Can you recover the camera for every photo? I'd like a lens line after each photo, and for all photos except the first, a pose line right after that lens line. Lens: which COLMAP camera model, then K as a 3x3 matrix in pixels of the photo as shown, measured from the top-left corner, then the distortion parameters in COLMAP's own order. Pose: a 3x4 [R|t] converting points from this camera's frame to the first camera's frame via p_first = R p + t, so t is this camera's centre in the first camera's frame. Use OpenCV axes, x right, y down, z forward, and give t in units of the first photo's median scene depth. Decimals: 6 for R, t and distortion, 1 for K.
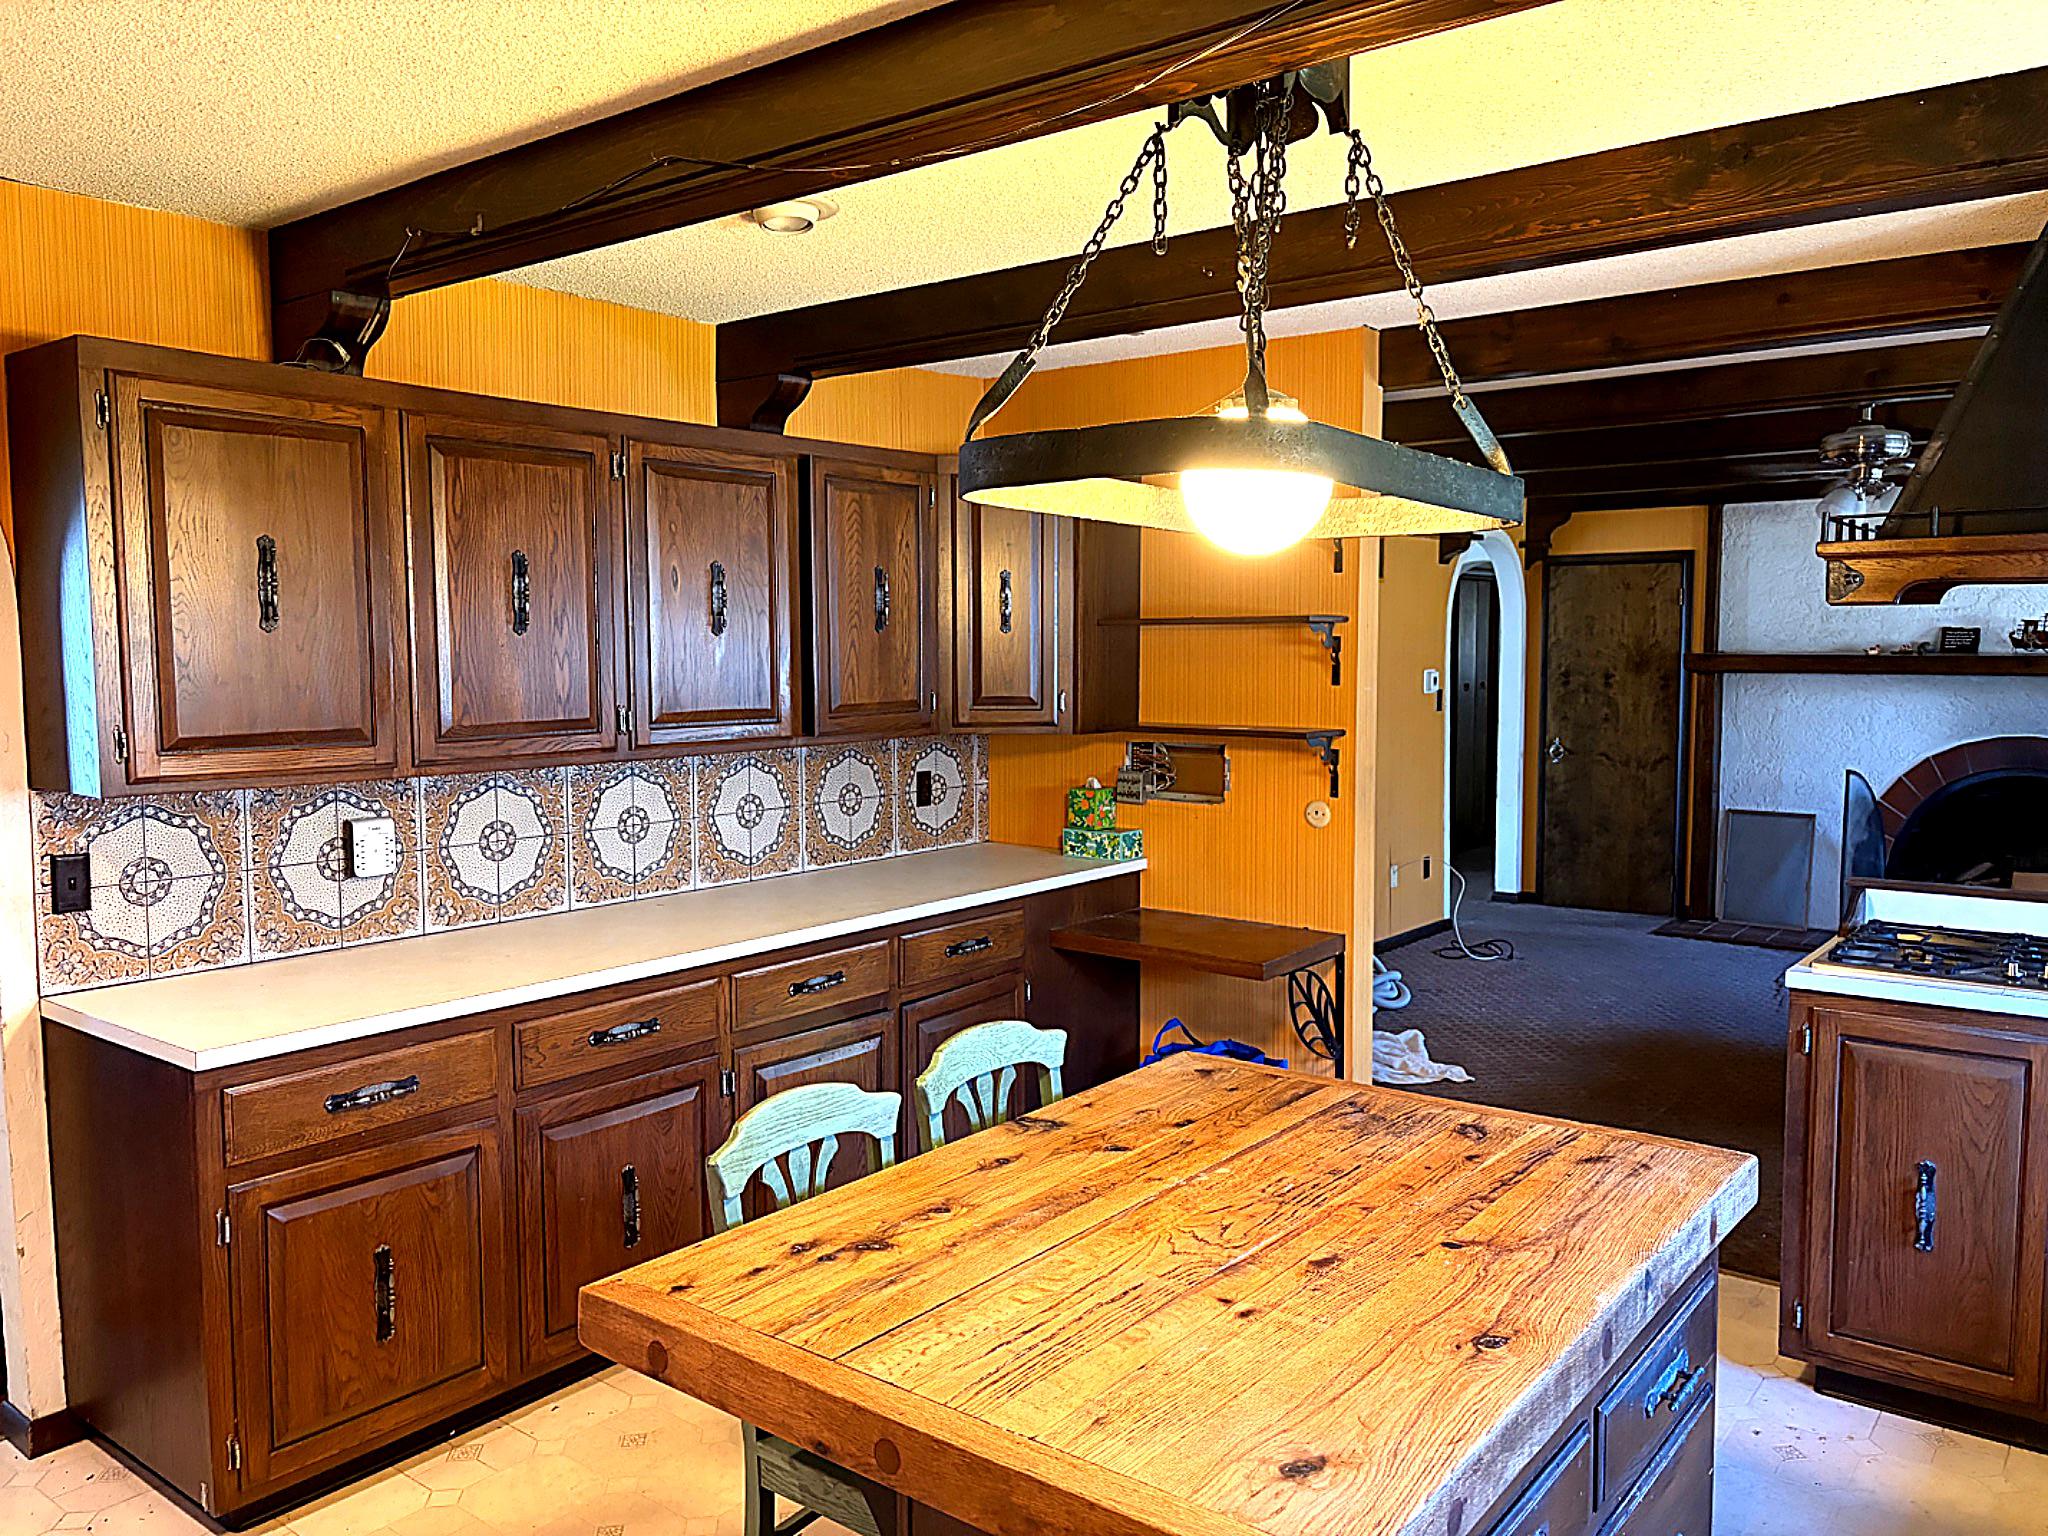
lens RADIAL K [[1530.3, 0, 1028.6], [0, 1530.3, 769.2], [0, 0, 1]] dist [0.003250, 0.002263]
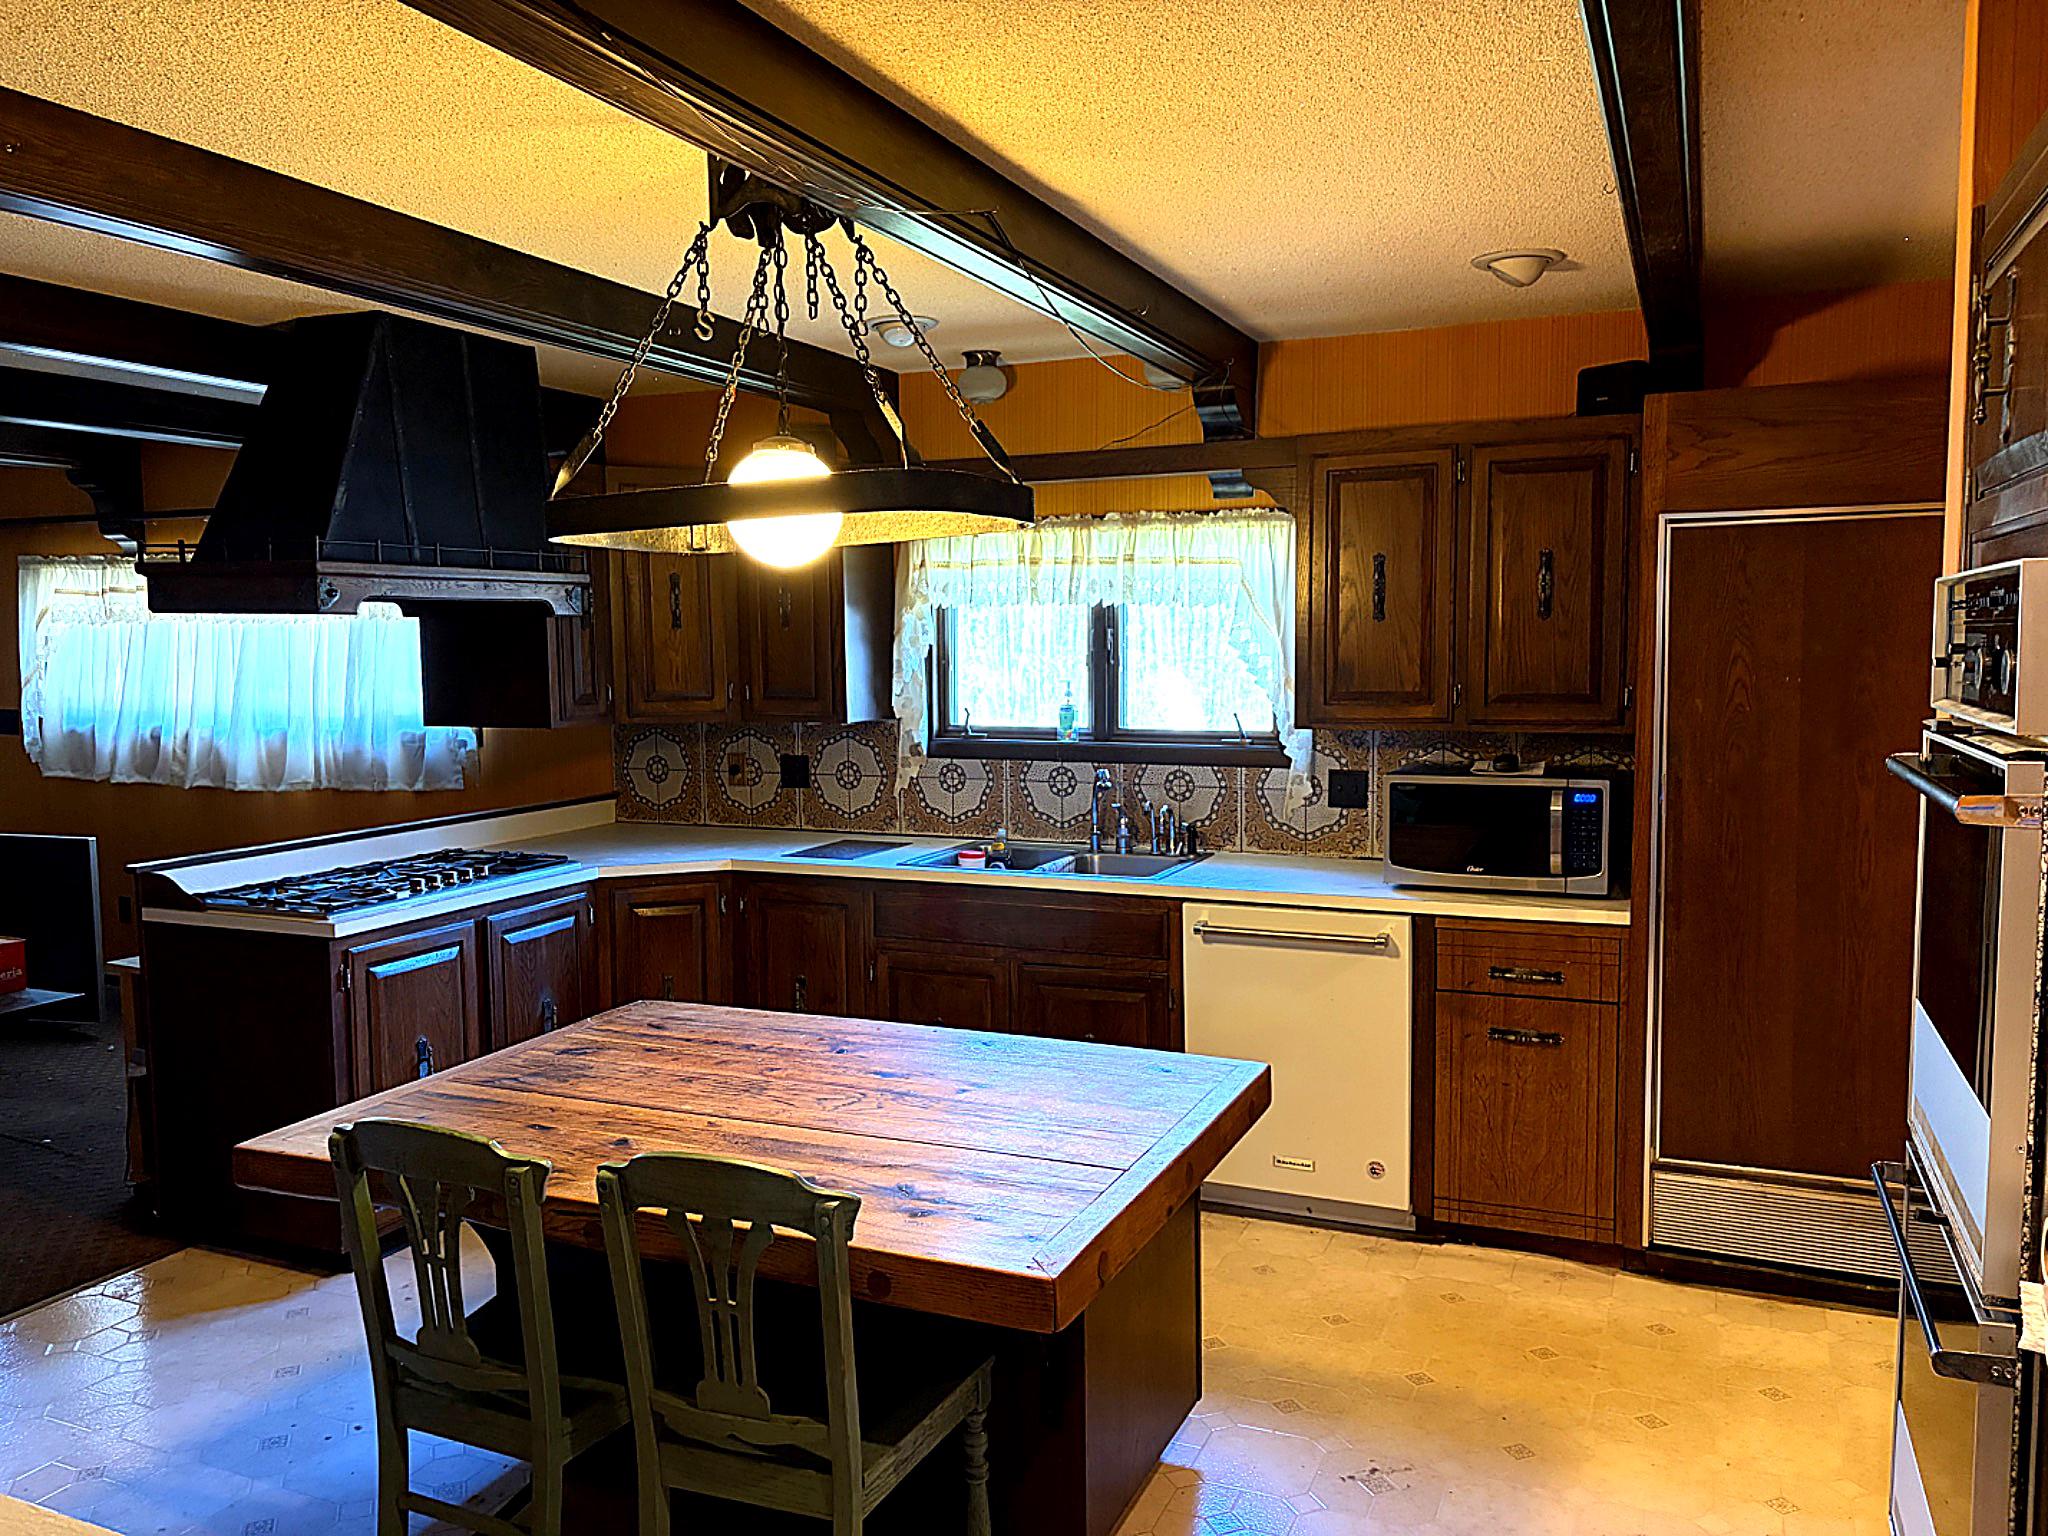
lens RADIAL K [[1530.3, 0, 1031.9], [0, 1530.3, 767.4], [0, 0, 1]] dist [0.003250, 0.002263]
pose [[-0.251359, -0.085014, 0.964153, -0.986692], [0.079814, 0.990922, 0.108182, -0.093151], [-0.964597, 0.104145, -0.242292, 0.954293]]
